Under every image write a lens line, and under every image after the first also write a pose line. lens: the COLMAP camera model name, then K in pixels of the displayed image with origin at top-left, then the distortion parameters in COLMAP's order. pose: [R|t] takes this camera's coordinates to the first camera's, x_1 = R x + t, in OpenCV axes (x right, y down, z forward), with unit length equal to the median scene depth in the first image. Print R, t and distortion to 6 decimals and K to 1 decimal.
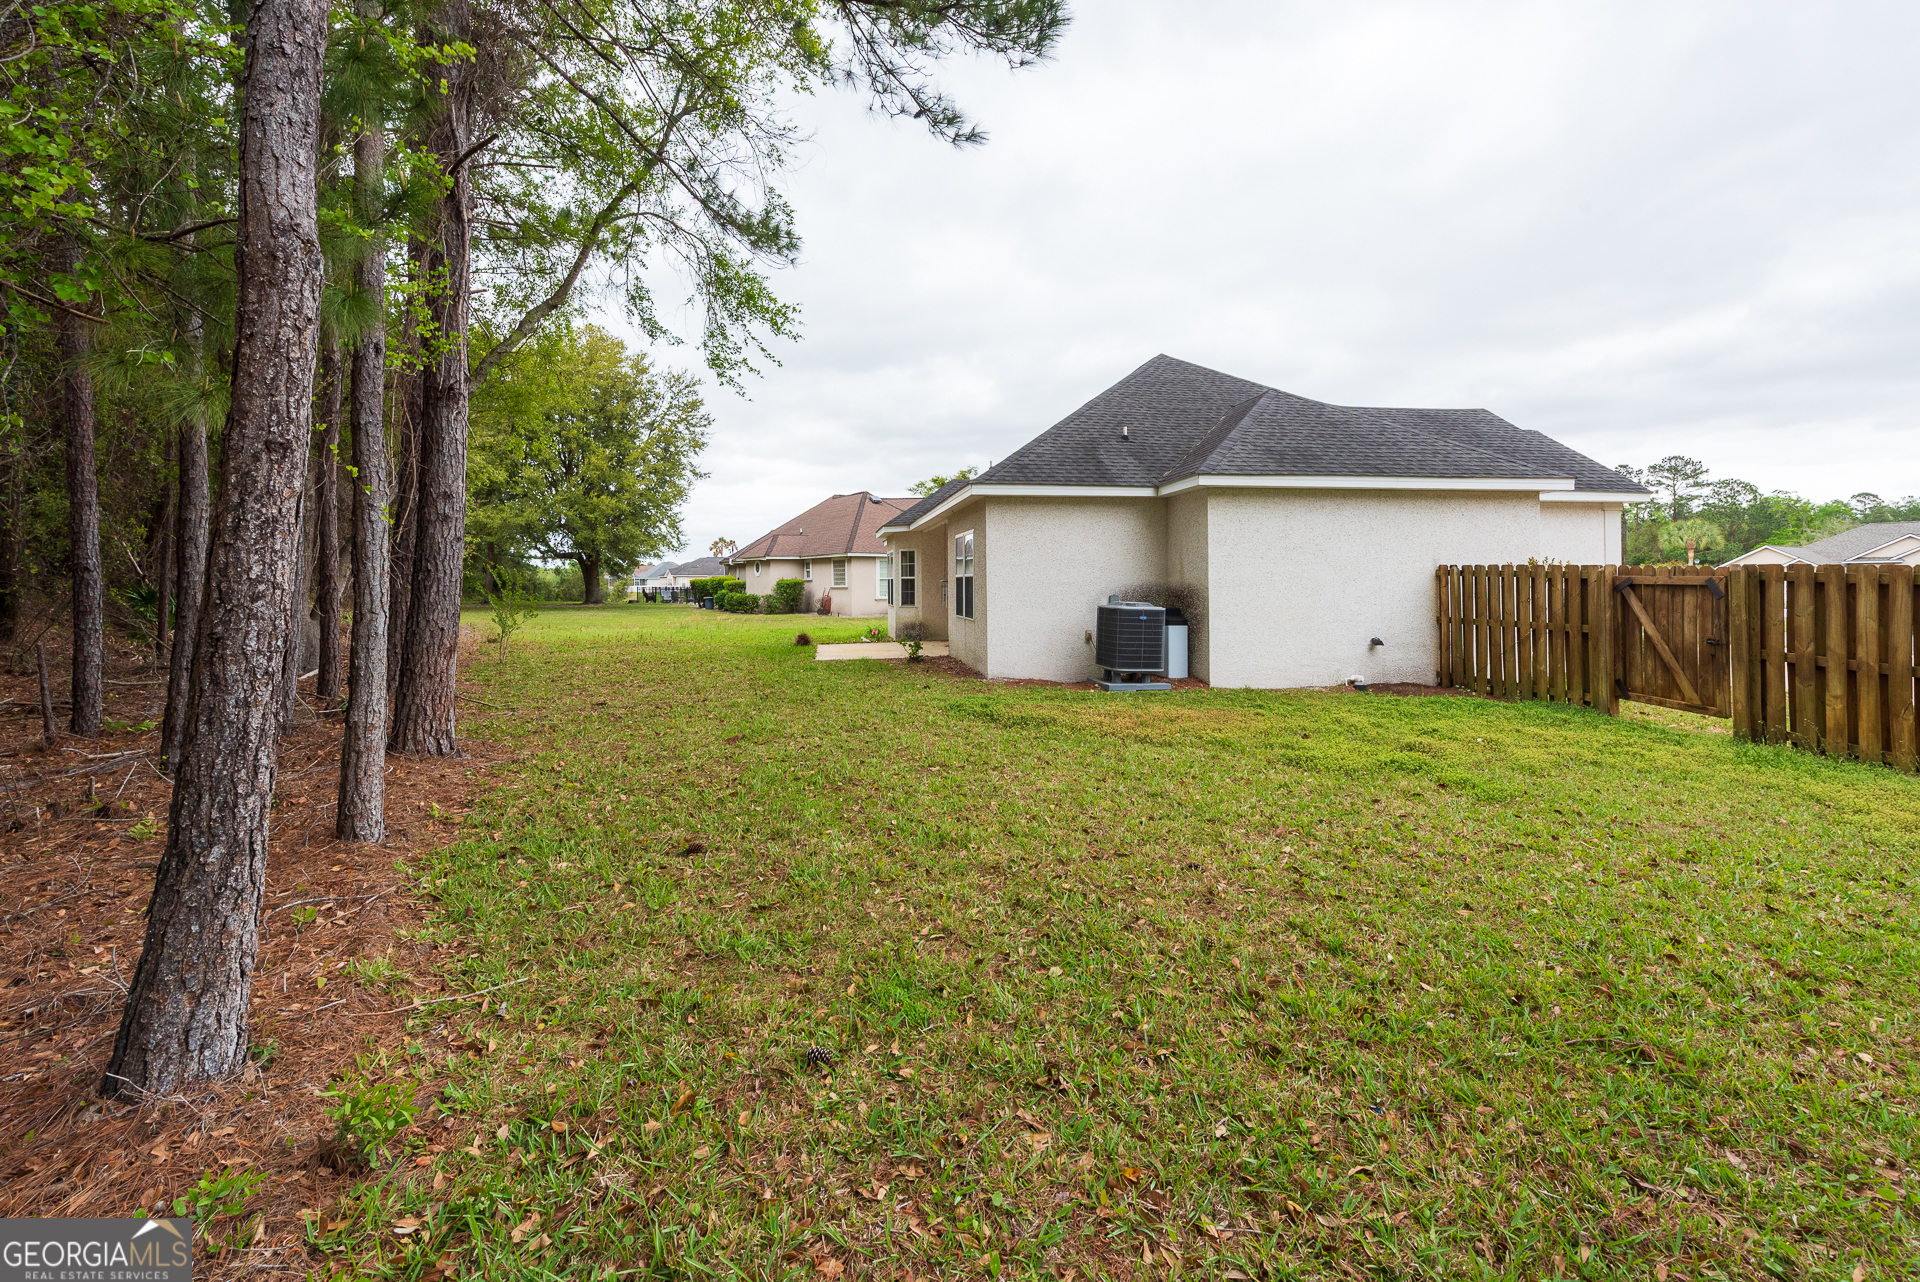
lens RADIAL K [[777.0, 0, 960.0], [0, 777.0, 641.0], [0, 0, 1]] dist [0.026123, -0.016534]
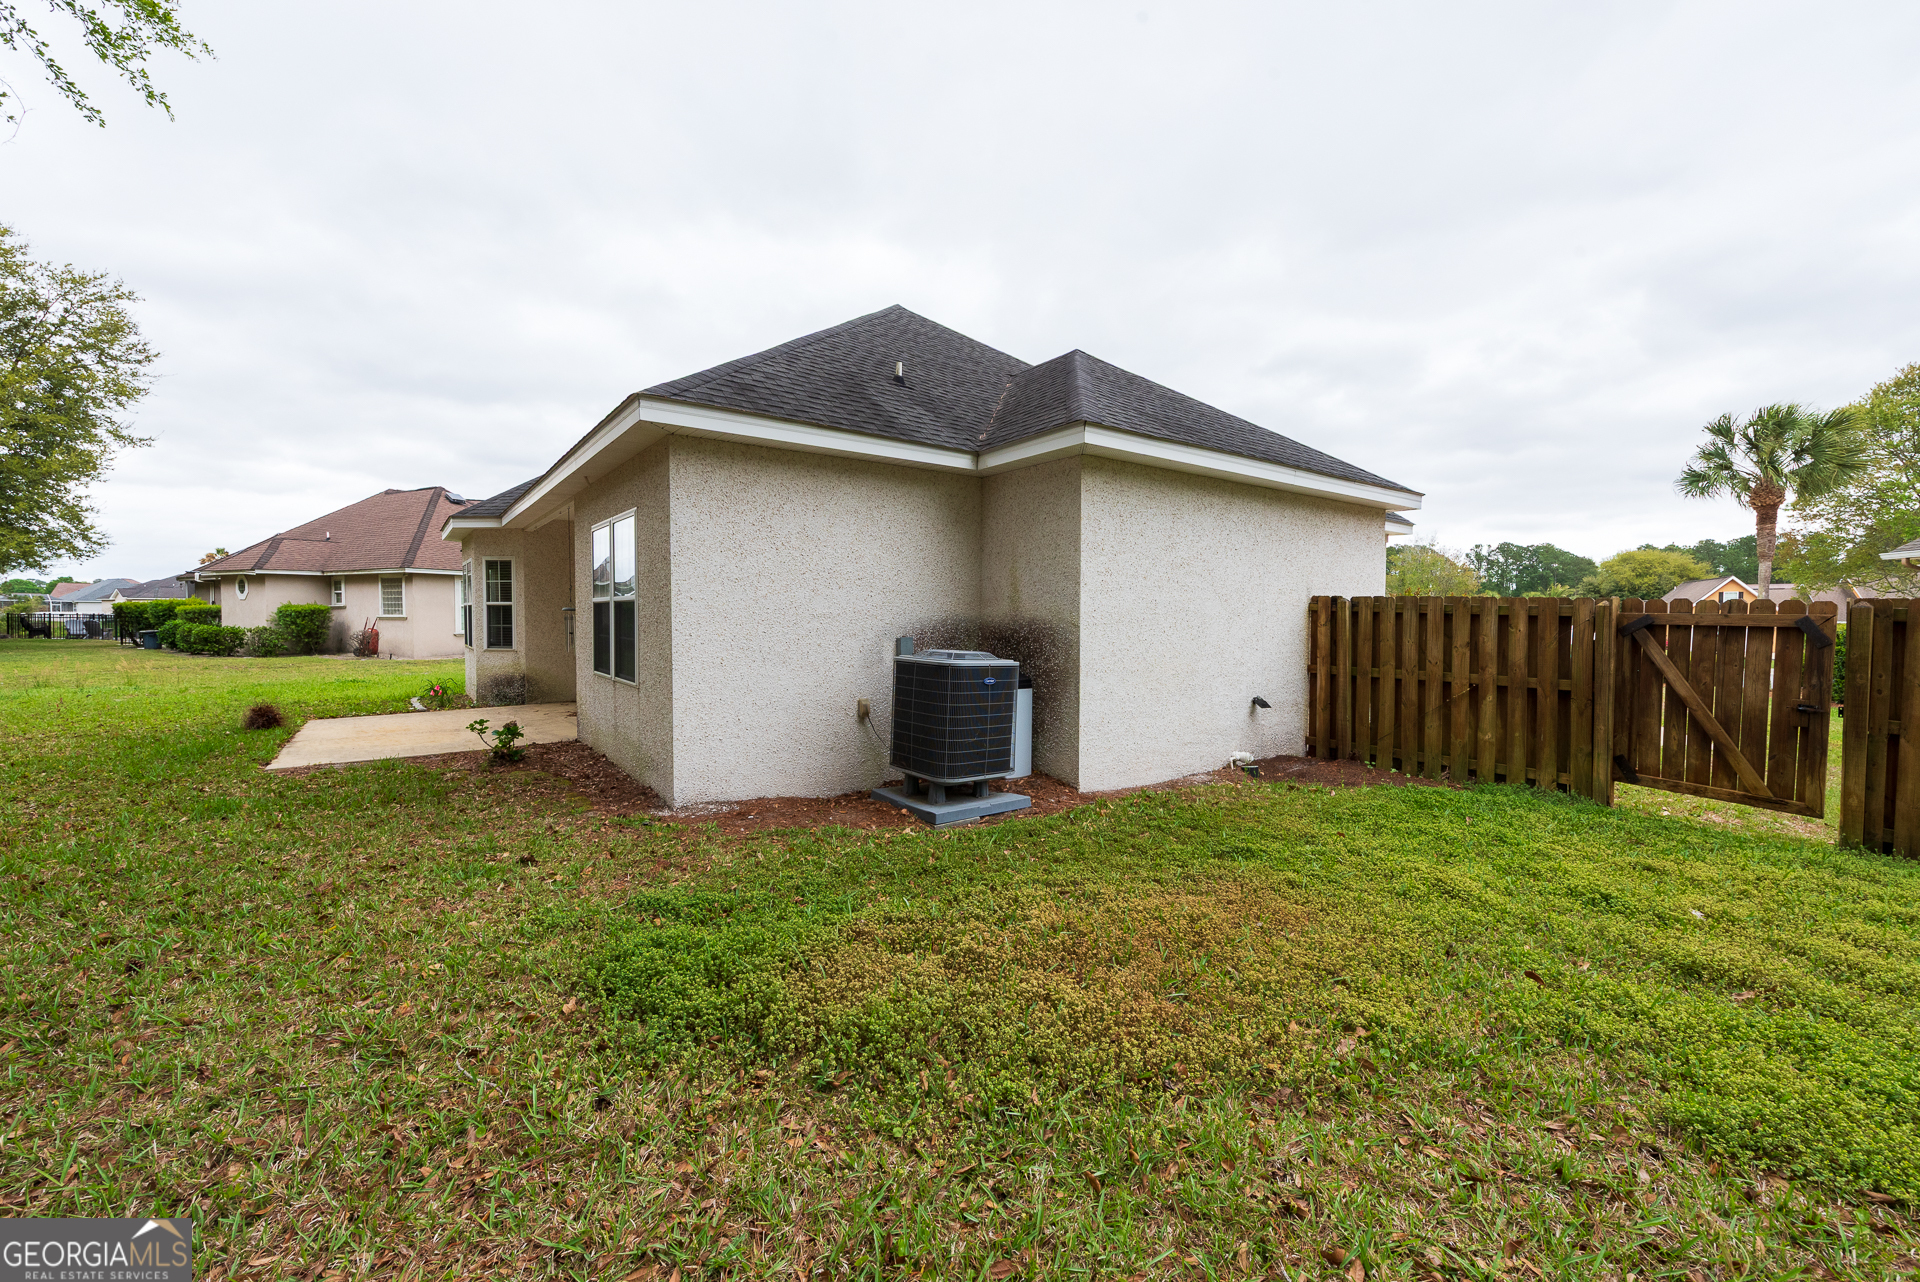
lens RADIAL K [[777.0, 0, 960.0], [0, 777.0, 641.0], [0, 0, 1]] dist [0.026123, -0.016534]
pose [[0.898955, -0.005738, 0.438003, -0.015372], [0.023532, 0.999103, -0.035208, -0.031415], [-0.437408, 0.041957, 0.898284, 0.422392]]
